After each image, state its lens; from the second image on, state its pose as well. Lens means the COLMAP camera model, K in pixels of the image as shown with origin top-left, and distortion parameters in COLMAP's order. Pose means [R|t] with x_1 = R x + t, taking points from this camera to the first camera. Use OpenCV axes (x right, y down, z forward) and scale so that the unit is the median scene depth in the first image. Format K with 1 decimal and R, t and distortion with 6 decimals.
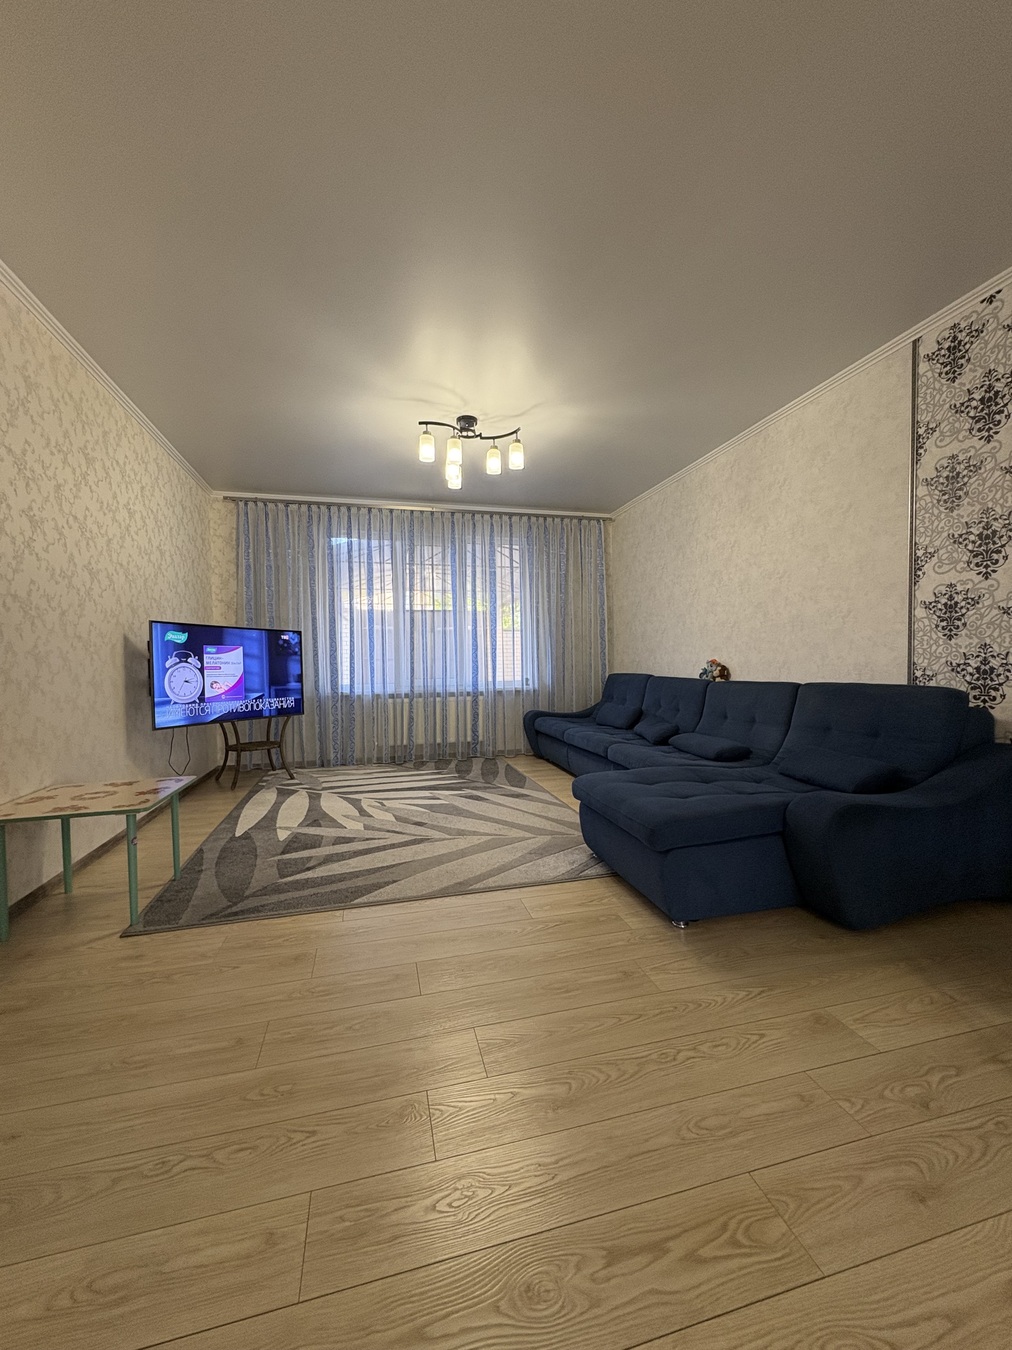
lens RADIAL K [[537.7, 0, 507.6], [0, 537.7, 676.7], [0, 0, 1]] dist [0.000149, 0.000053]
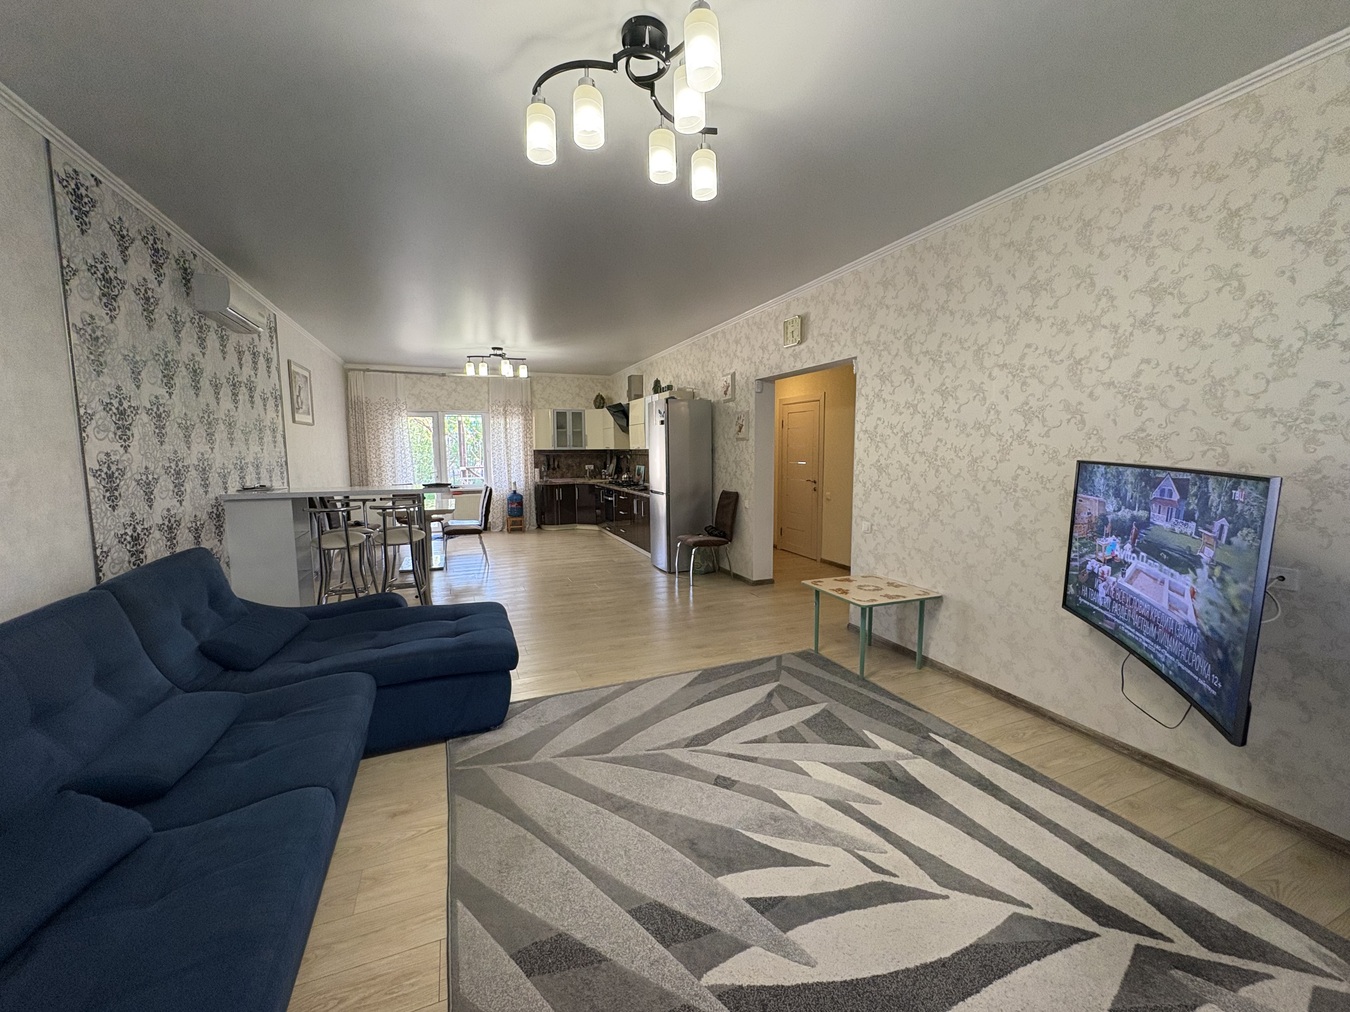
lens RADIAL K [[537.7, 0, 675.0], [0, 537.7, 506.0], [0, 0, 1]] dist [0.000149, 0.000053]
pose [[-0.990127, 0.035223, -0.135673, -0.026106], [0.016549, 0.990518, 0.136382, -0.140583], [0.139190, 0.132790, -0.981322, 1.528121]]
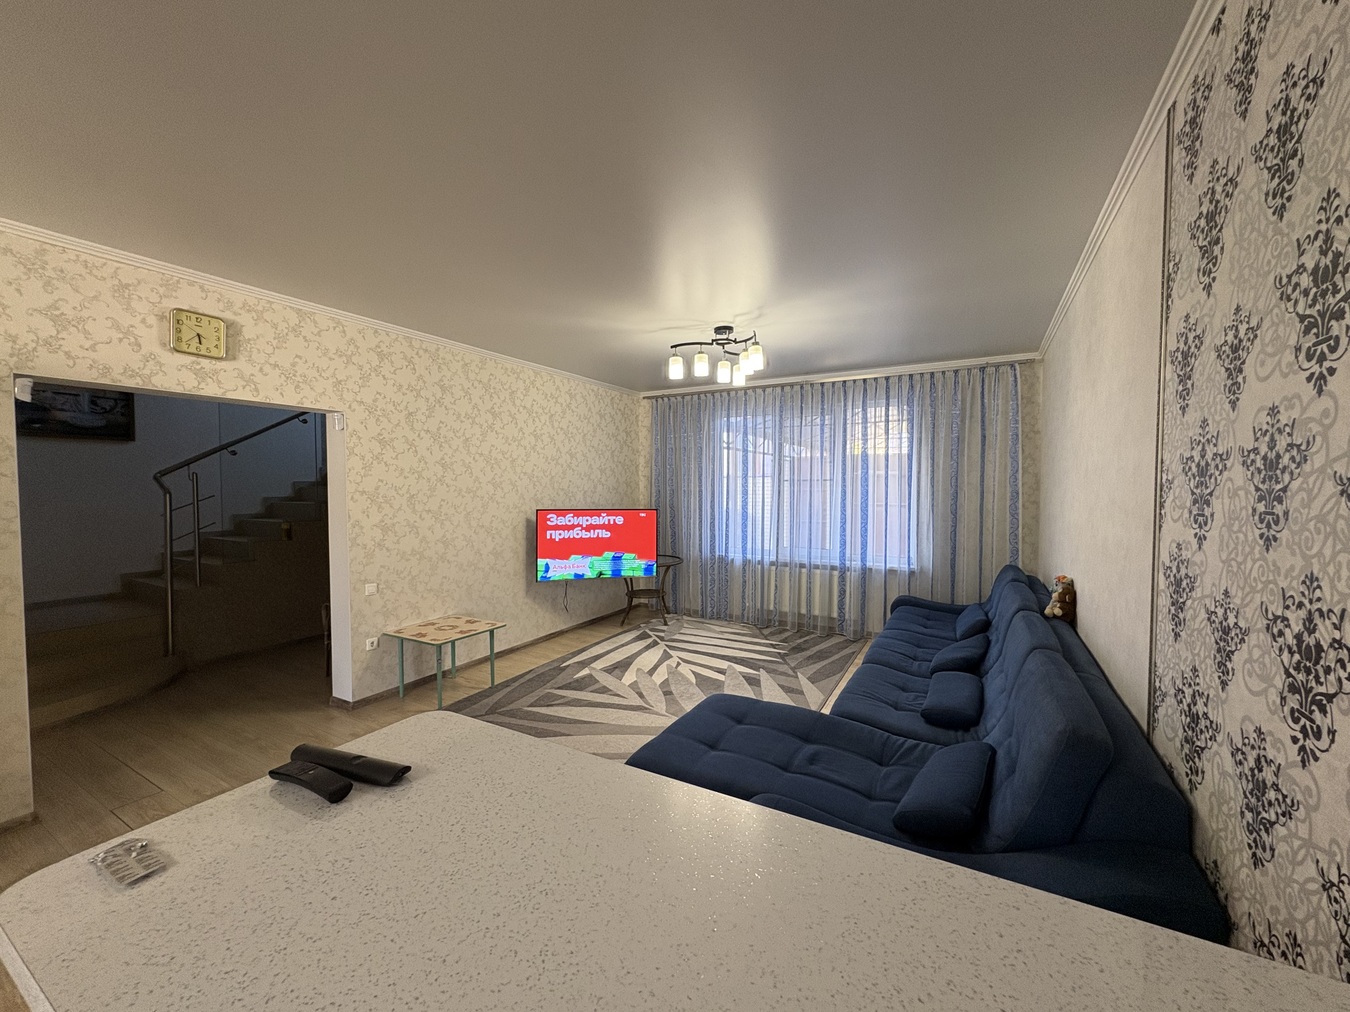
lens RADIAL K [[537.7, 0, 675.0], [0, 537.7, 506.0], [0, 0, 1]] dist [0.000149, 0.000053]
pose [[0.722426, 0.039941, -0.690294, 0.608851], [-0.030283, 0.999200, 0.026122, -0.154033], [0.690785, 0.002033, 0.723057, 0.167168]]
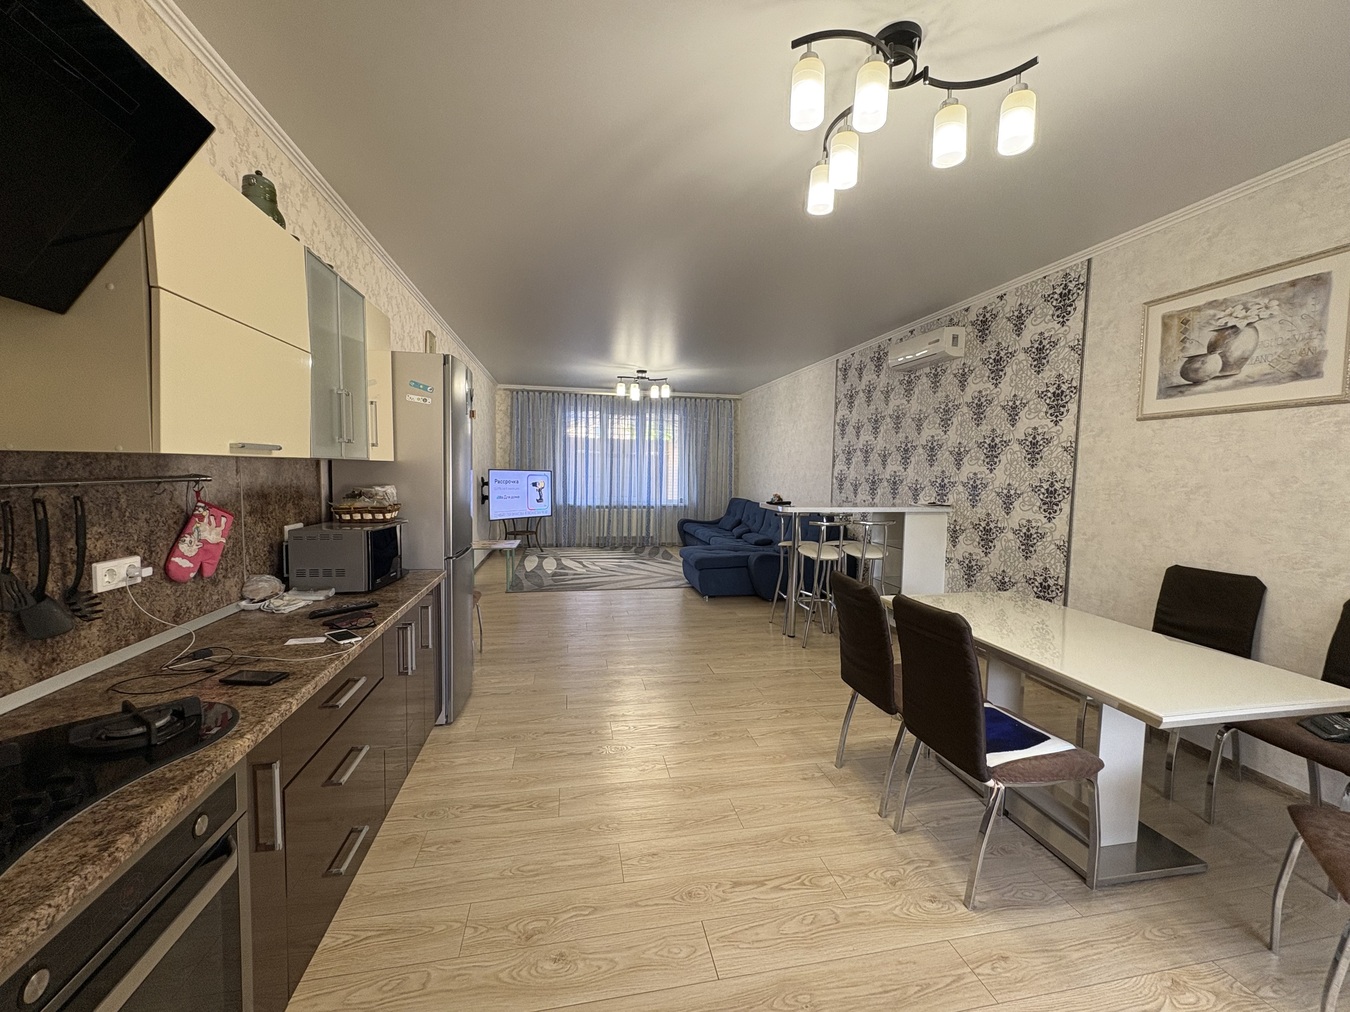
lens RADIAL K [[537.7, 0, 675.0], [0, 537.7, 506.0], [0, 0, 1]] dist [0.000149, 0.000053]
pose [[0.997982, 0.034570, -0.053261, 0.172032], [-0.032504, 0.998703, 0.039177, -0.062279], [0.054547, -0.037367, 0.997812, -1.007754]]
